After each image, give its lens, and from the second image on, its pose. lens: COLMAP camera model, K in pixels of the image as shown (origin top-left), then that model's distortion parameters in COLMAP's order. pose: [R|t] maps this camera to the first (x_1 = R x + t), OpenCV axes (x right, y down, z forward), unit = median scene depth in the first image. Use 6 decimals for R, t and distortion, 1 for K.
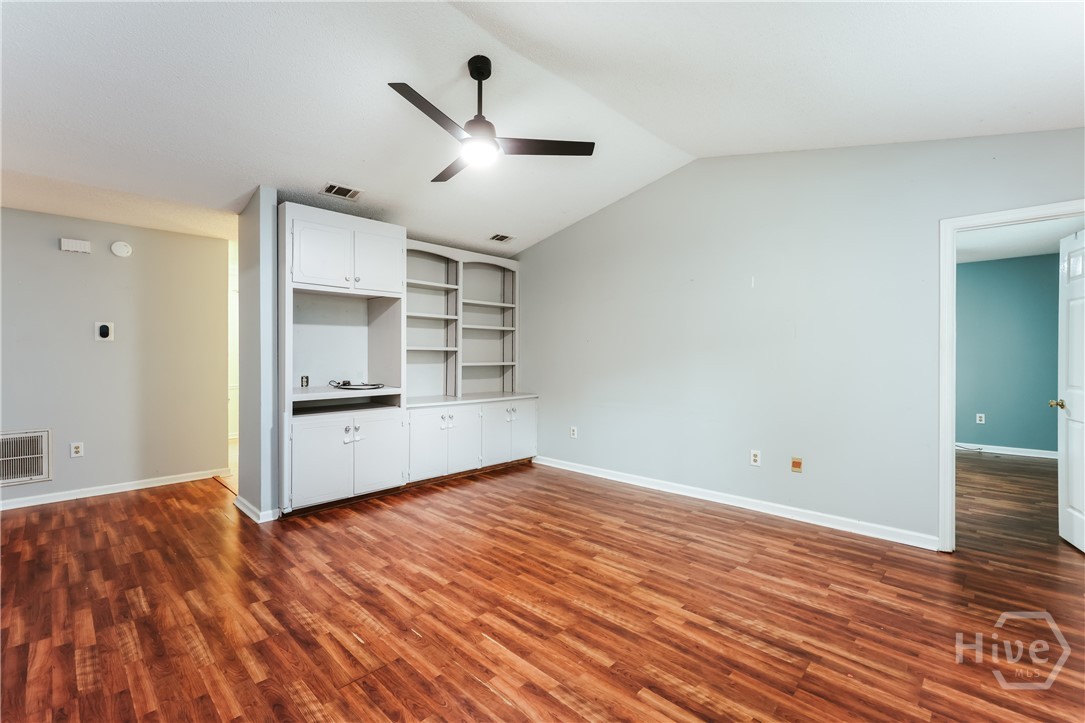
lens RADIAL K [[475.7, 0, 545.0], [0, 475.7, 355.8], [0, 0, 1]] dist [-0.001041, 0.000084]
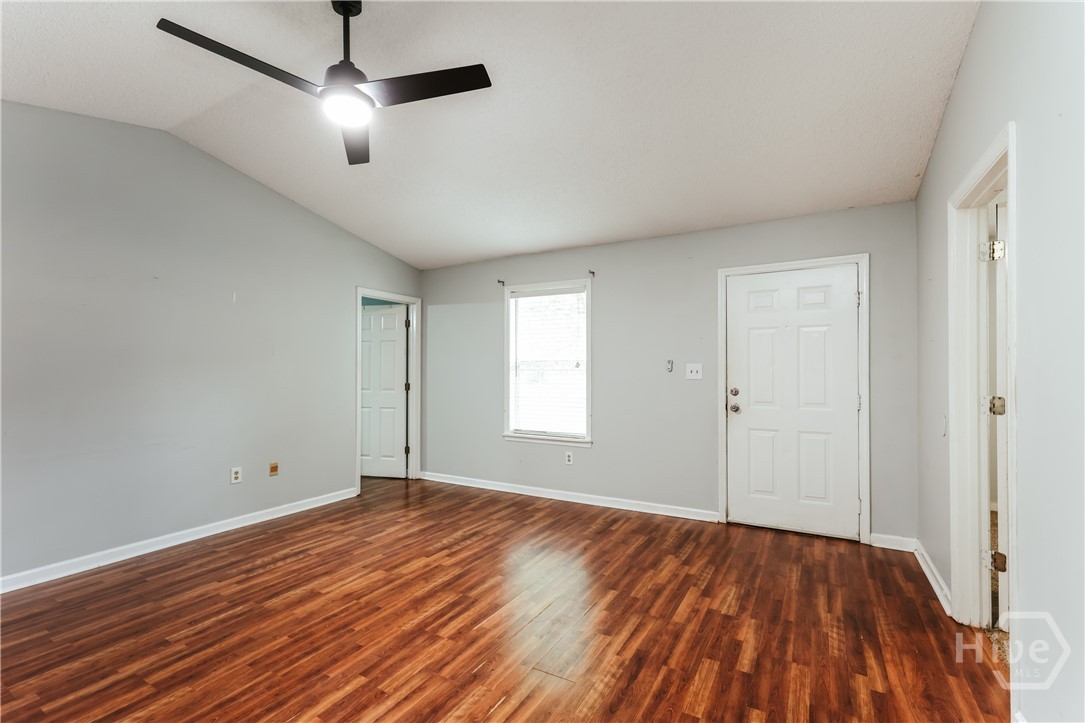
lens RADIAL K [[475.7, 0, 544.4], [0, 475.7, 361.6], [0, 0, 1]] dist [-0.001041, 0.000084]
pose [[-0.240606, 0.019664, 0.970424, -1.078960], [0.007510, 0.999803, -0.018397, 0.000963], [-0.970594, 0.002861, -0.240706, 0.972070]]
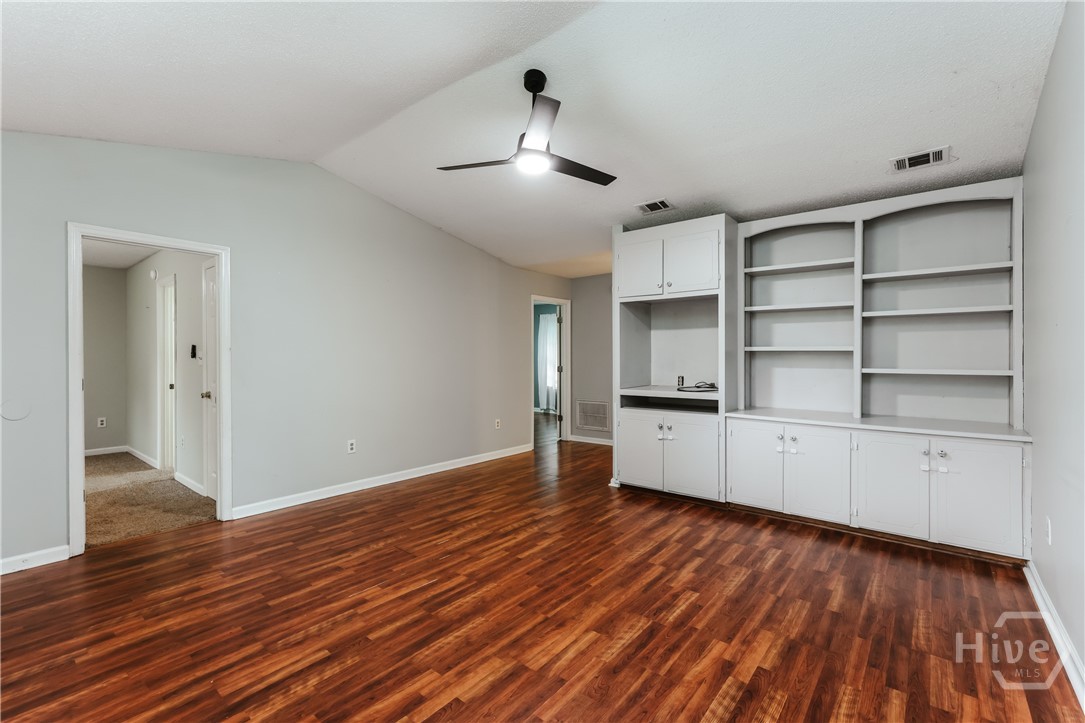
lens RADIAL K [[475.7, 0, 540.0], [0, 475.7, 353.8], [0, 0, 1]] dist [-0.001041, 0.000084]
pose [[0.068538, -0.006292, -0.997629, 1.007347], [-0.002194, 0.999977, -0.006457, -0.001880], [0.997646, 0.002631, 0.068523, 1.044211]]
